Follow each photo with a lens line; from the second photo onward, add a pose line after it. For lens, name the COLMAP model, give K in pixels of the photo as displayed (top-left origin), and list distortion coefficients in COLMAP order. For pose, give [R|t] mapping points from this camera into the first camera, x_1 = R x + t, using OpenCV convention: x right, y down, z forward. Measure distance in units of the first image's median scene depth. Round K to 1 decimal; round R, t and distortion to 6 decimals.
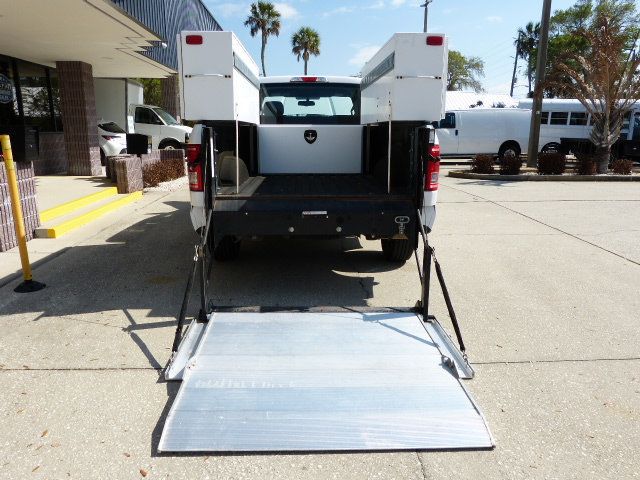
lens RADIAL K [[474.0, 0, 321.1], [0, 474.0, 247.4], [0, 0, 1]] dist [-0.030938, 0.010513]
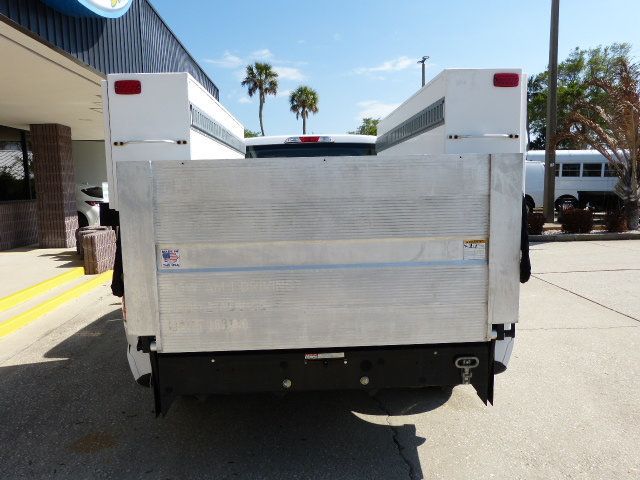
lens RADIAL K [[473.4, 0, 321.7], [0, 473.4, 245.7], [0, 0, 1]] dist [-0.023473, 0.001122]
pose [[0.999726, -0.023412, 0.000135, -0.005964], [0.023277, 0.993315, -0.113066, -0.061499], [0.002513, 0.113038, 0.993587, 0.160601]]
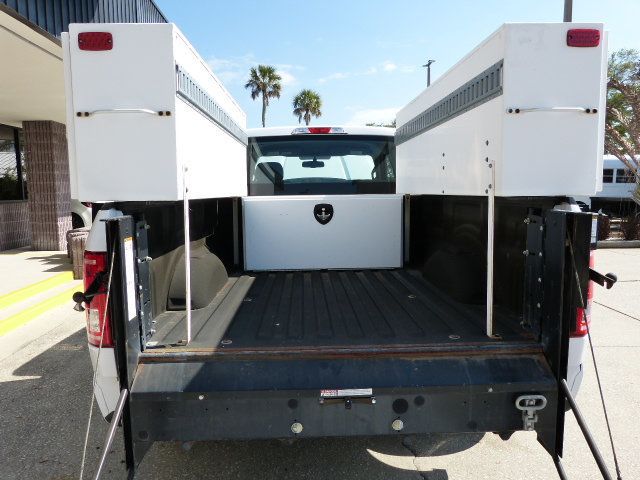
lens RADIAL K [[474.0, 0, 321.1], [0, 474.0, 247.4], [0, 0, 1]] dist [-0.030938, 0.010513]
pose [[0.999897, -0.013868, -0.003755, -0.014884], [0.013310, 0.992535, -0.121231, -0.067472], [0.005408, 0.121168, 0.992617, 0.219994]]
